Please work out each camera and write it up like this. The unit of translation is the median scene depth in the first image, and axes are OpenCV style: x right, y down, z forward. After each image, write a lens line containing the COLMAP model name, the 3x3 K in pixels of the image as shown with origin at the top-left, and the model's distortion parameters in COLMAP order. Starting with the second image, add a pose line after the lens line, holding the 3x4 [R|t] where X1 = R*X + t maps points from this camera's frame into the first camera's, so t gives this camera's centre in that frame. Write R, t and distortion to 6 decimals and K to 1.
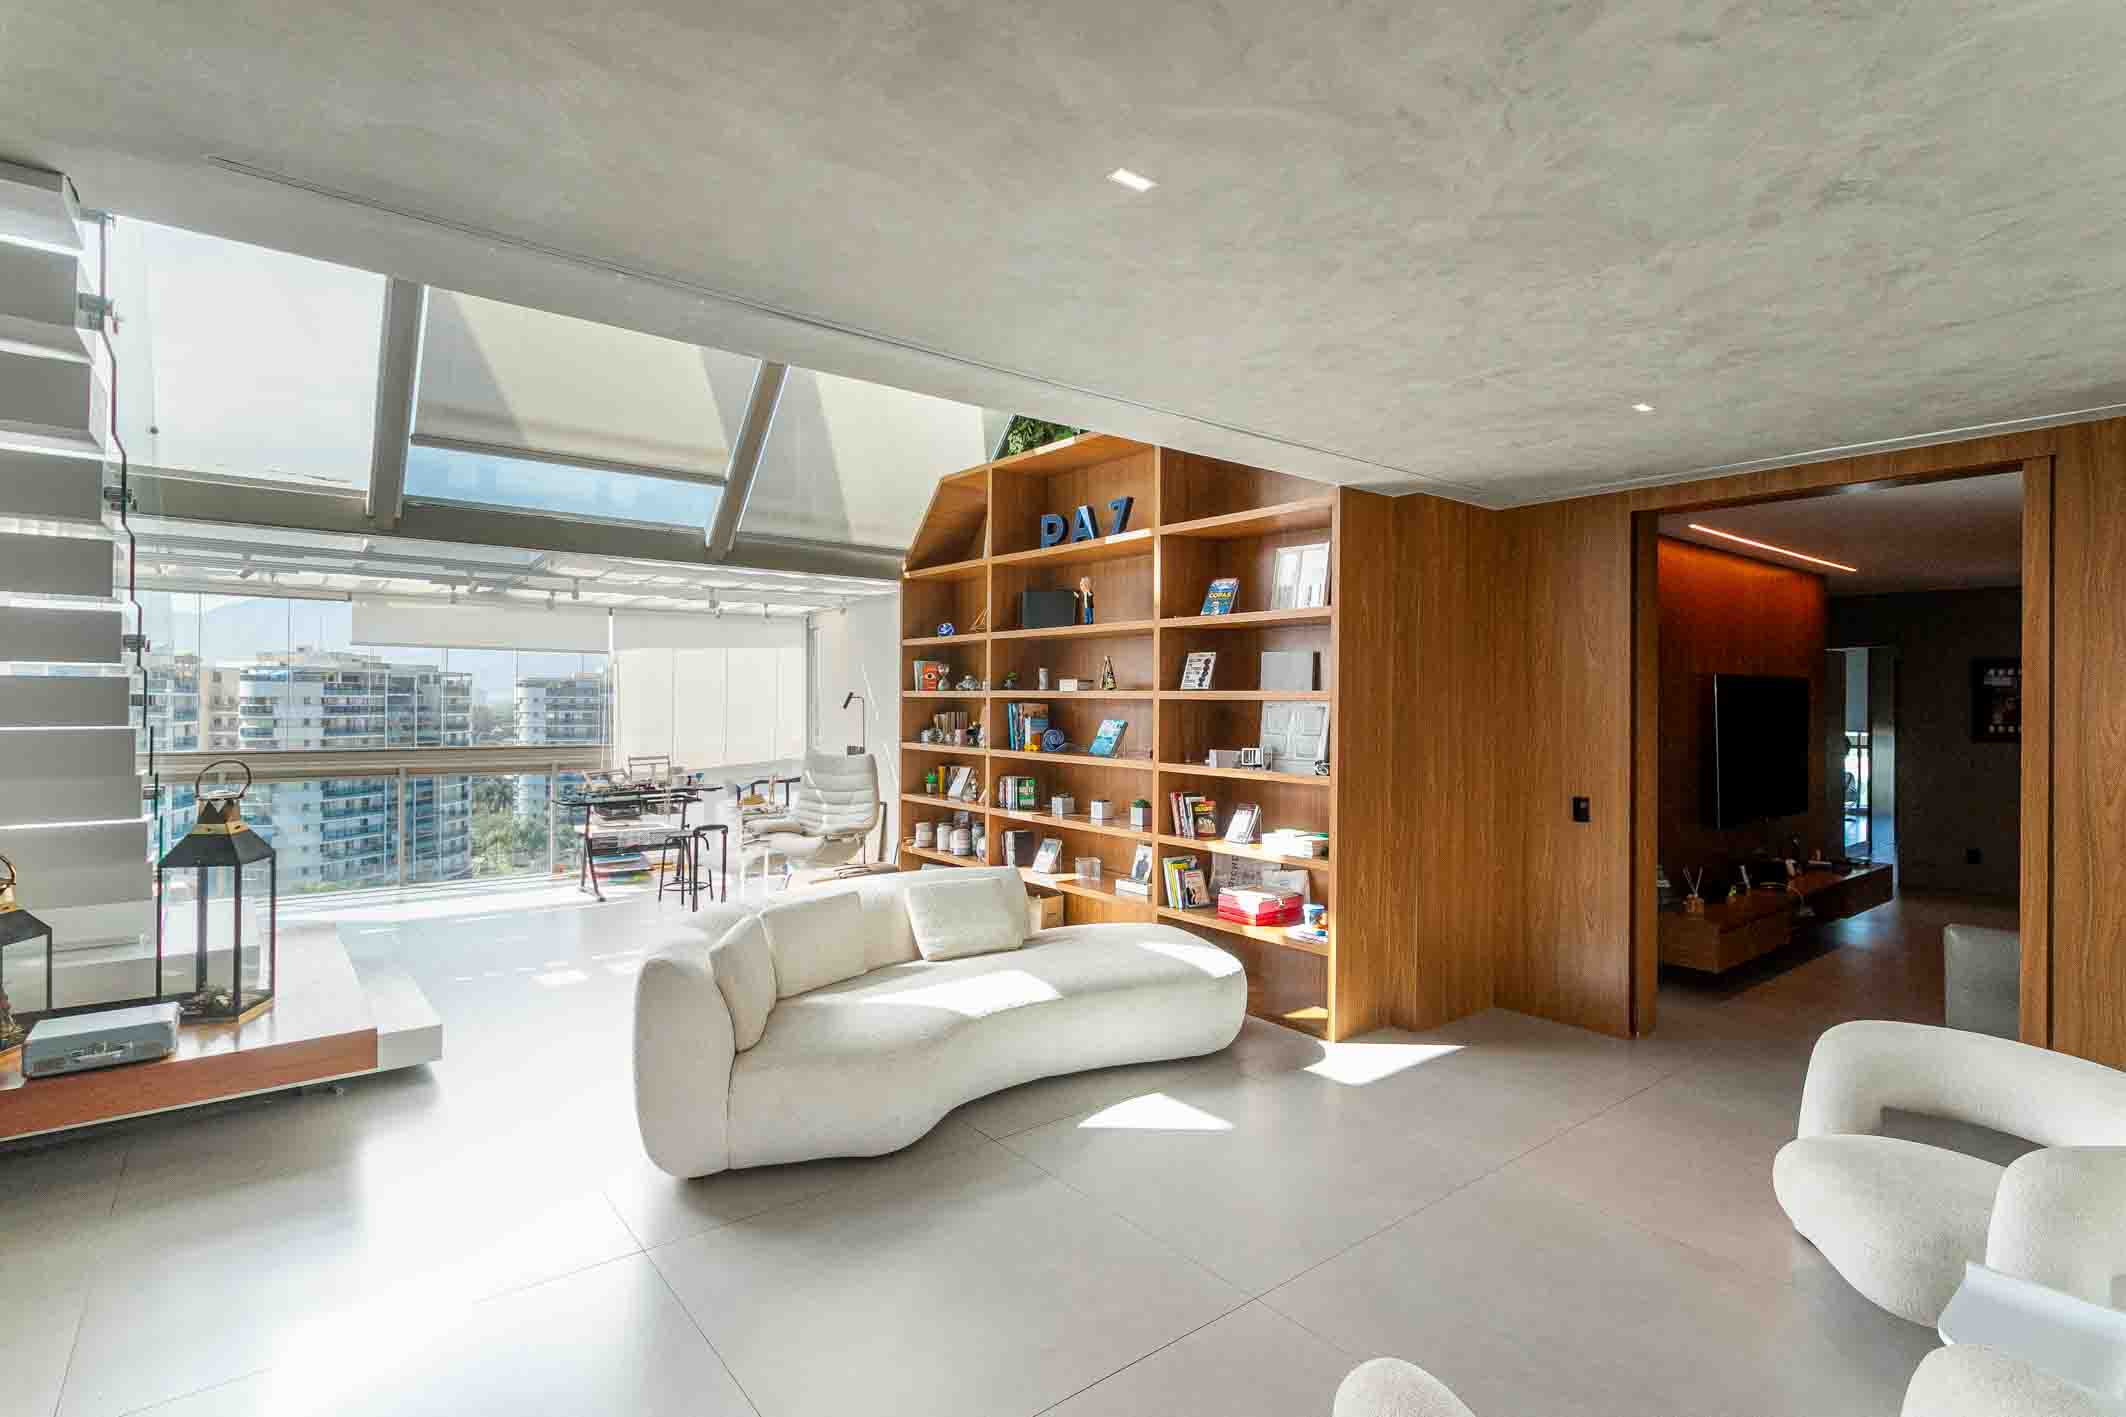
lens RADIAL K [[1047.7, 0, 1067.2], [0, 1047.7, 695.9], [0, 0, 1]] dist [0.004031, -0.000228]
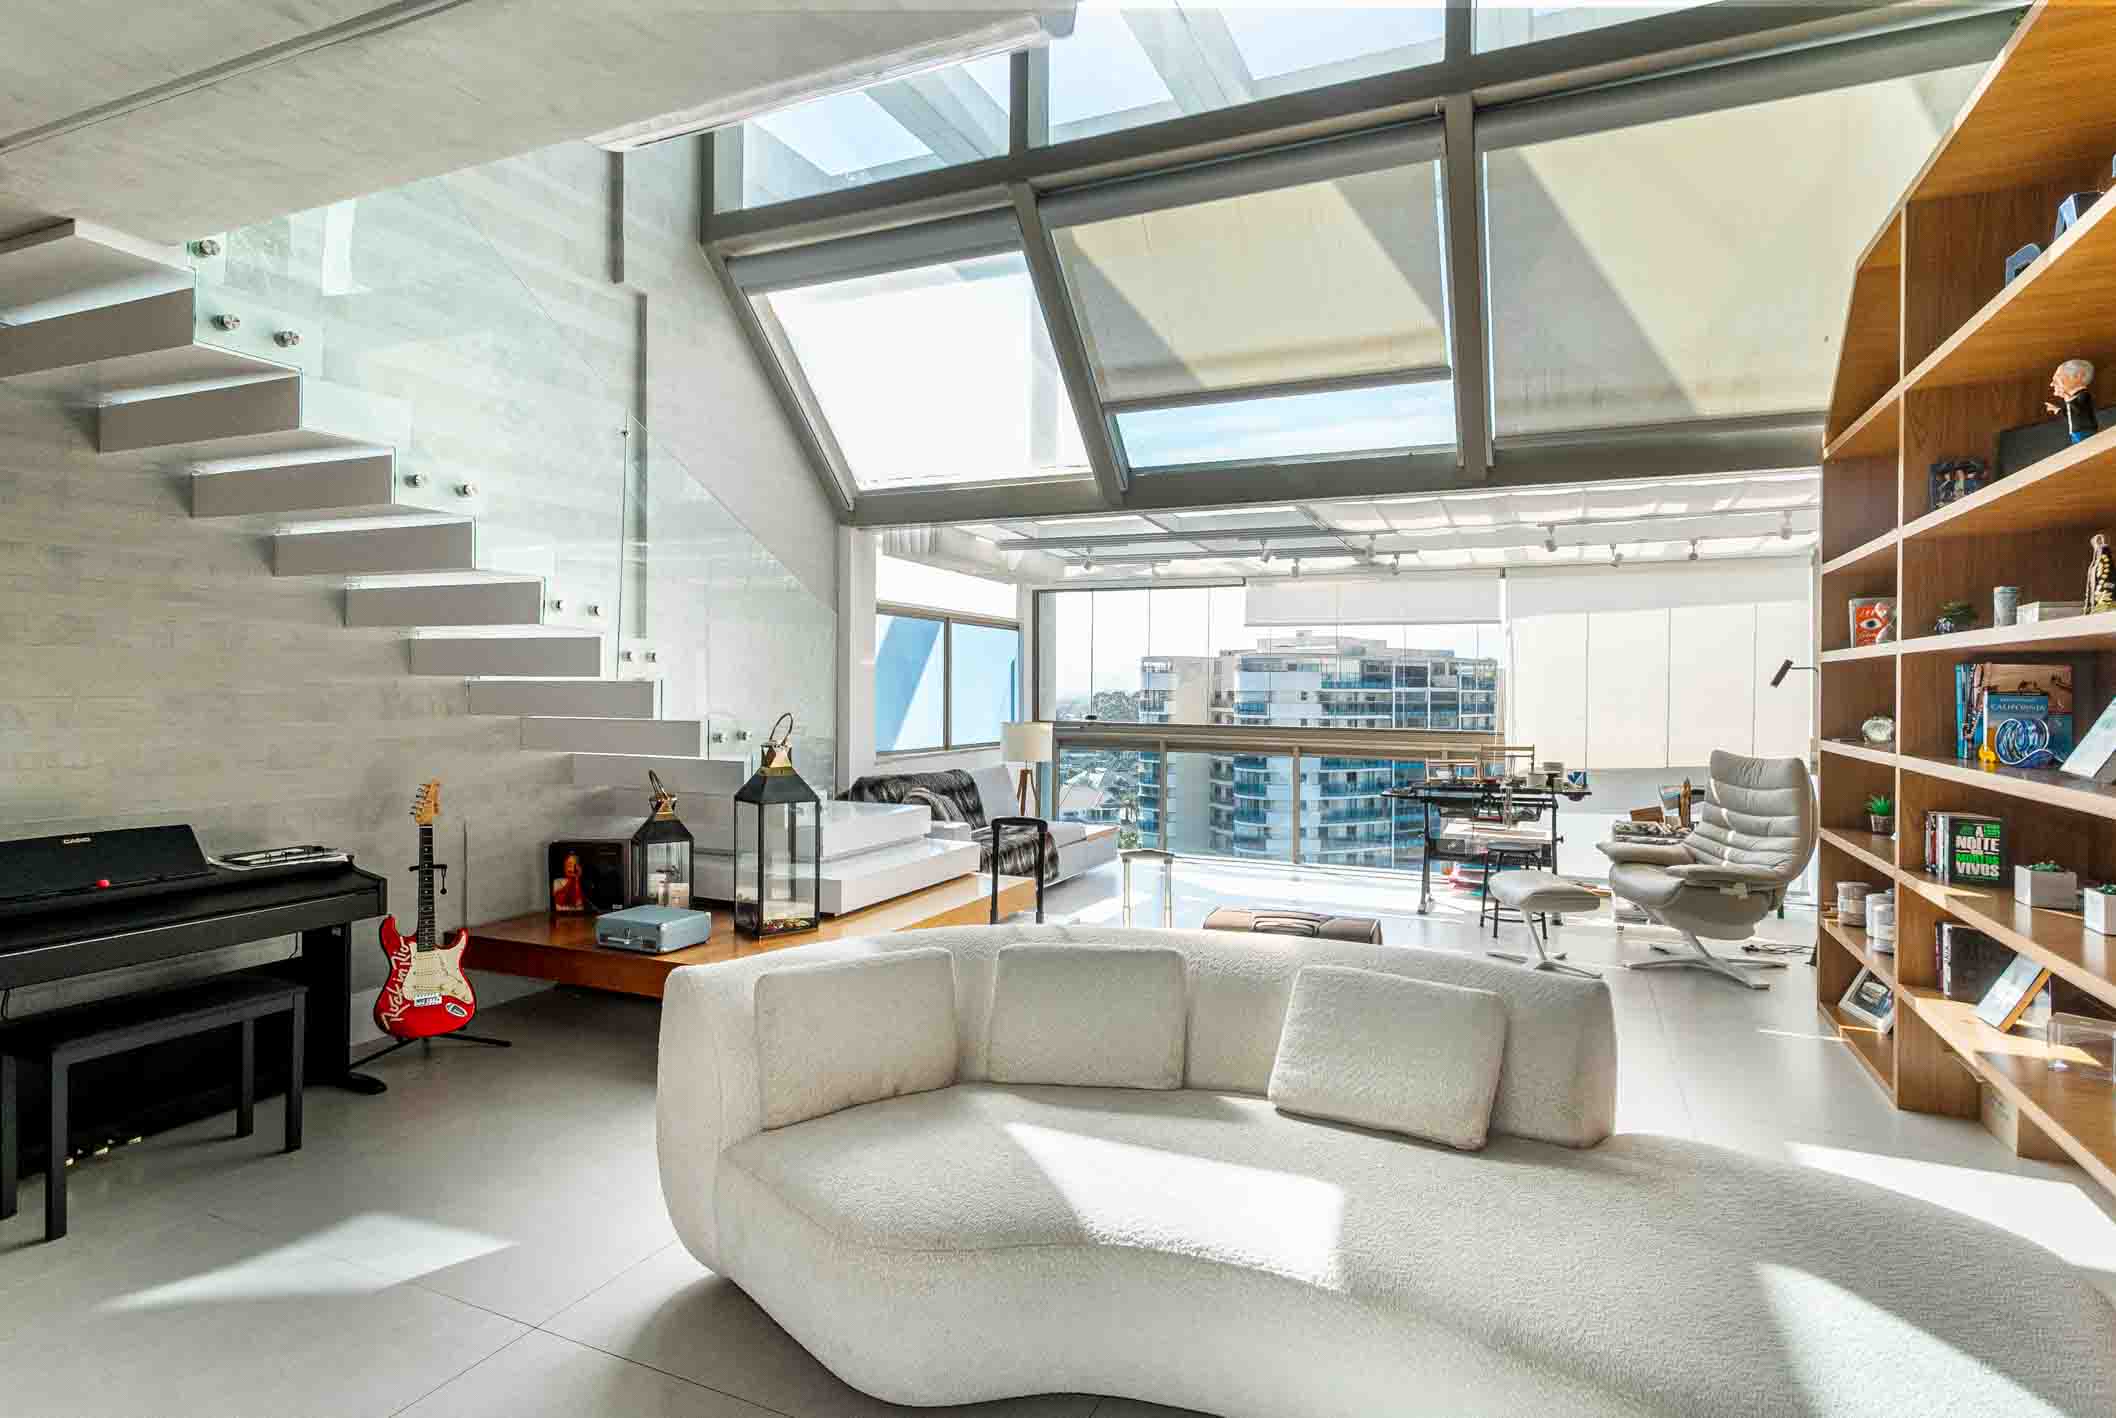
lens RADIAL K [[1042.7, 0, 1062.2], [0, 1042.7, 696.5], [0, 0, 1]] dist [0.004031, -0.000228]
pose [[0.462576, 0.004803, -0.886567, 0.191966], [-0.002203, 0.999988, 0.004268, 0.020948], [0.886577, -0.000022, 0.462581, 0.403610]]
